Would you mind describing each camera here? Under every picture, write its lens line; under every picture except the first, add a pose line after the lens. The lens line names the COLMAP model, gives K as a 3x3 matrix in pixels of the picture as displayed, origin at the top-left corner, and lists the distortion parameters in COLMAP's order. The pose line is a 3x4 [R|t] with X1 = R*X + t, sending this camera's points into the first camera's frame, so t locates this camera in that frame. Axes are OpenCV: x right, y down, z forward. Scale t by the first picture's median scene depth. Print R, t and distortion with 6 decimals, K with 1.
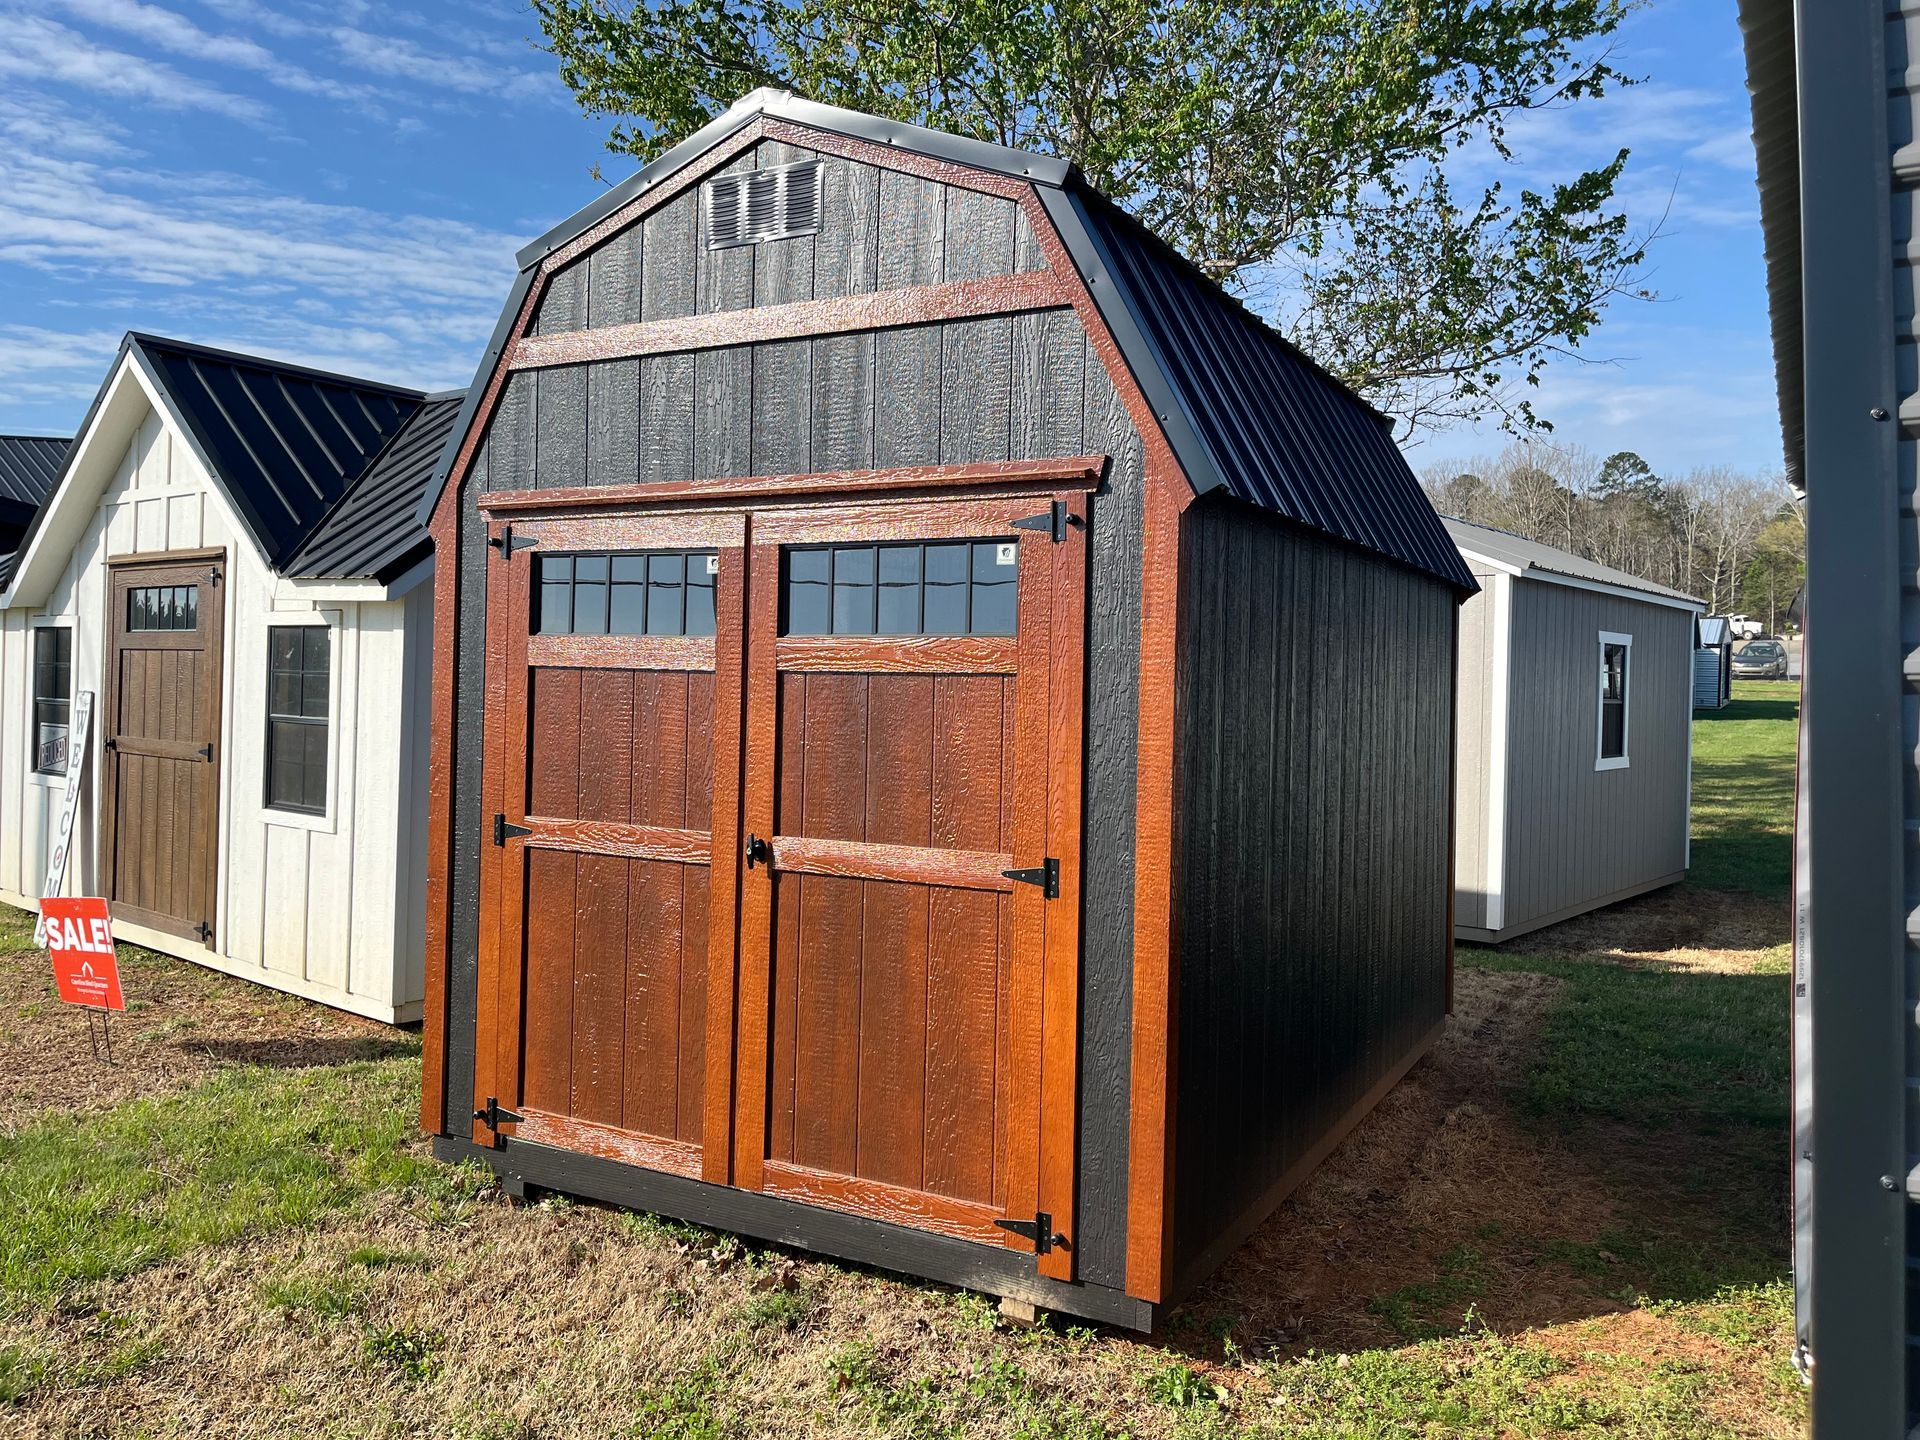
lens RADIAL K [[1423.1, 0, 961.8], [0, 1423.1, 690.3], [0, 0, 1]] dist [0.041055, -0.002010]
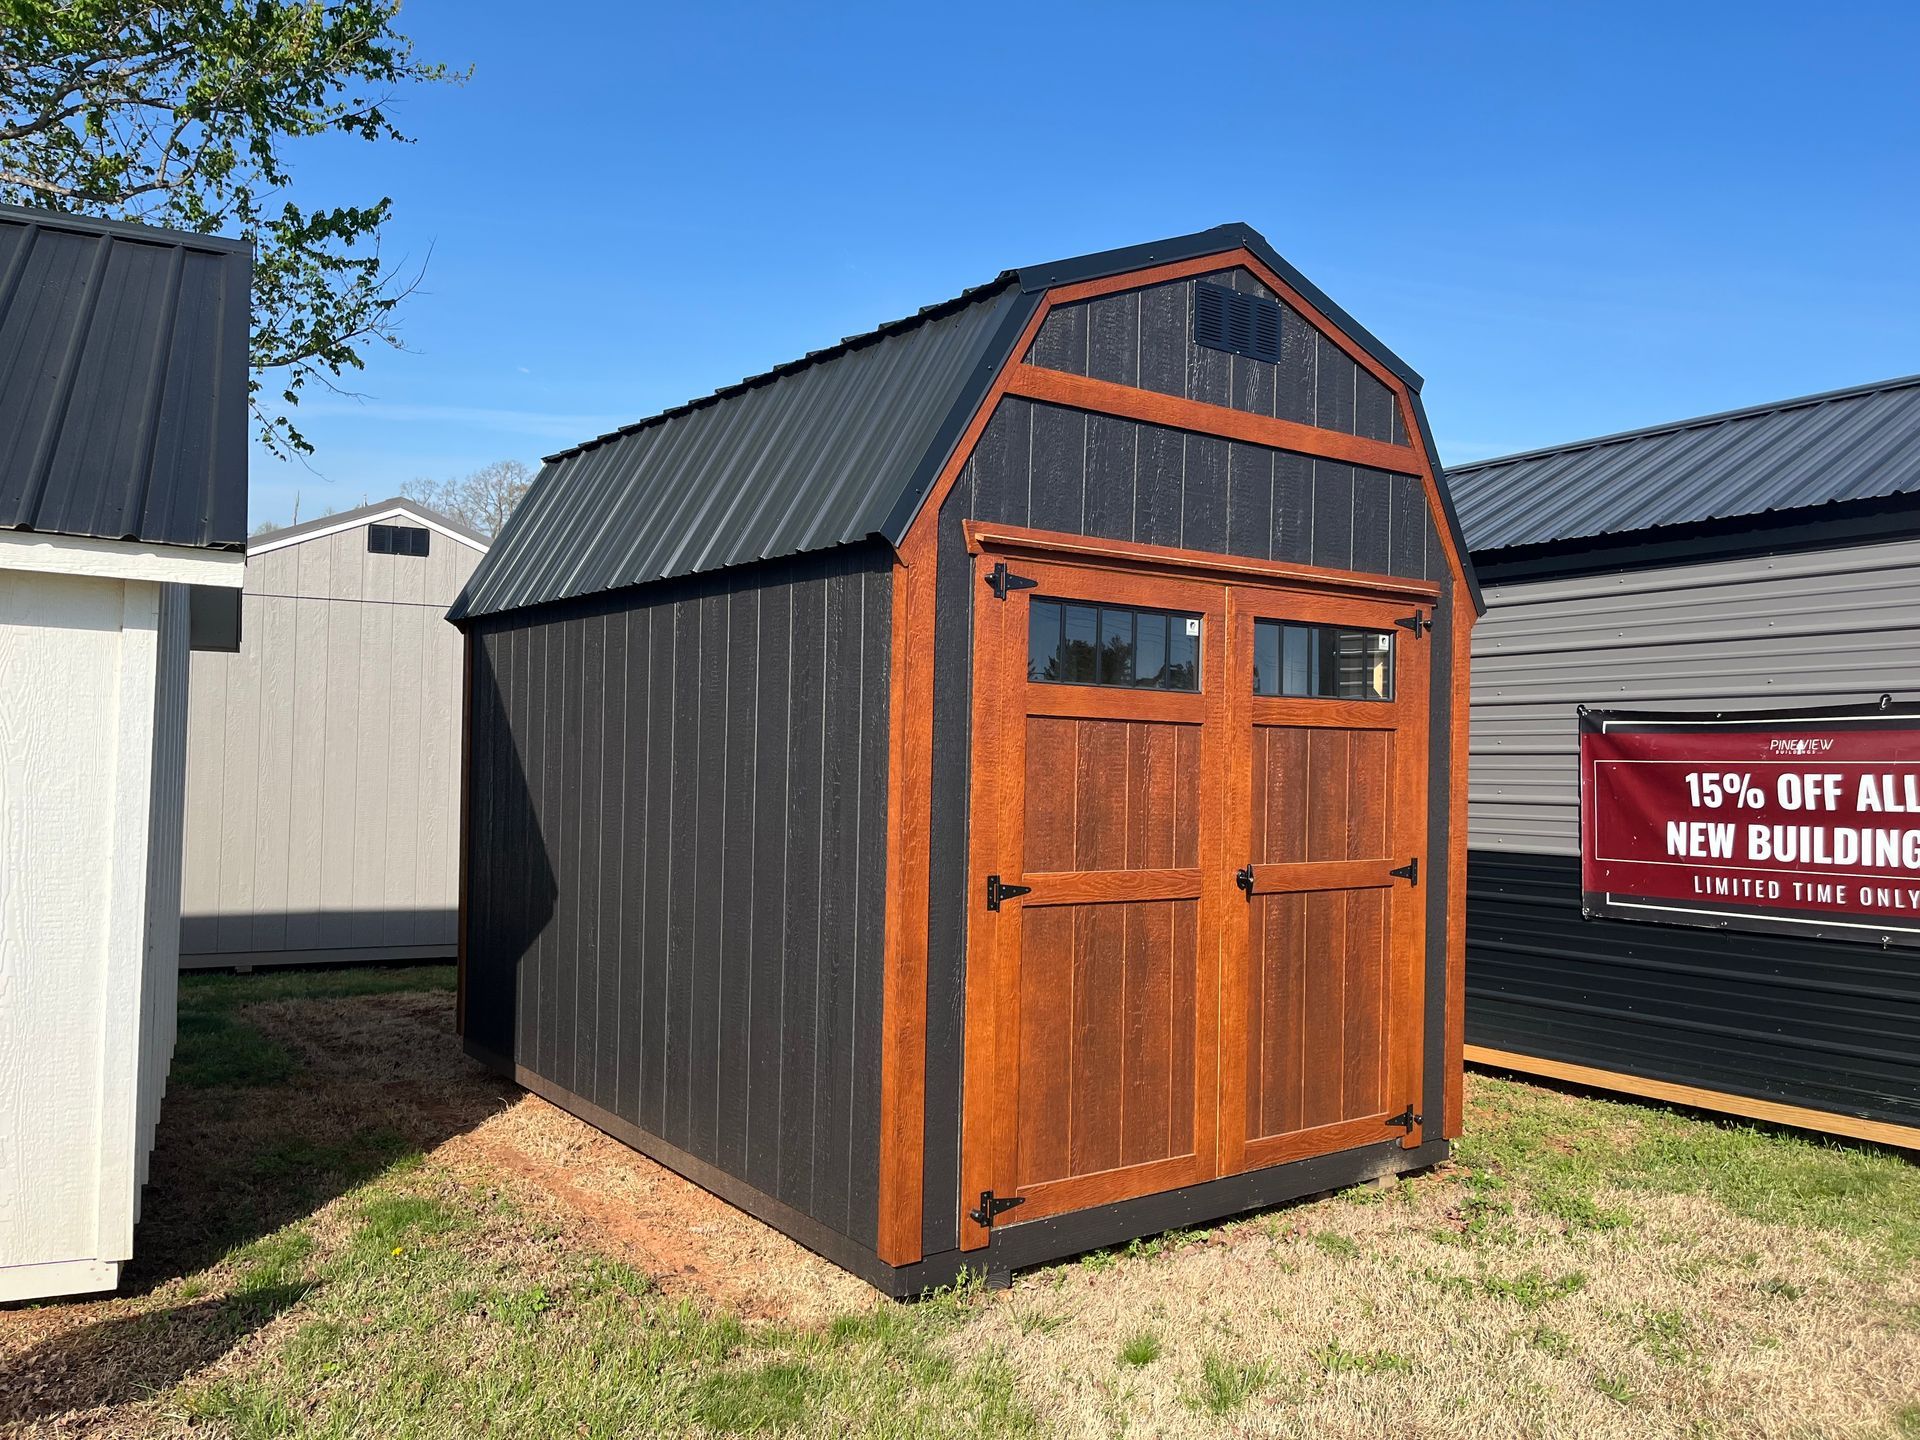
lens RADIAL K [[1442.2, 0, 960.0], [0, 1442.2, 720.0], [0, 0, 1]] dist [0.024632, -0.000245]
pose [[0.442897, 0.001520, 0.896571, -1.208049], [-0.009707, 0.999948, 0.003099, -0.017535], [-0.896520, -0.010076, 0.442889, 0.638570]]
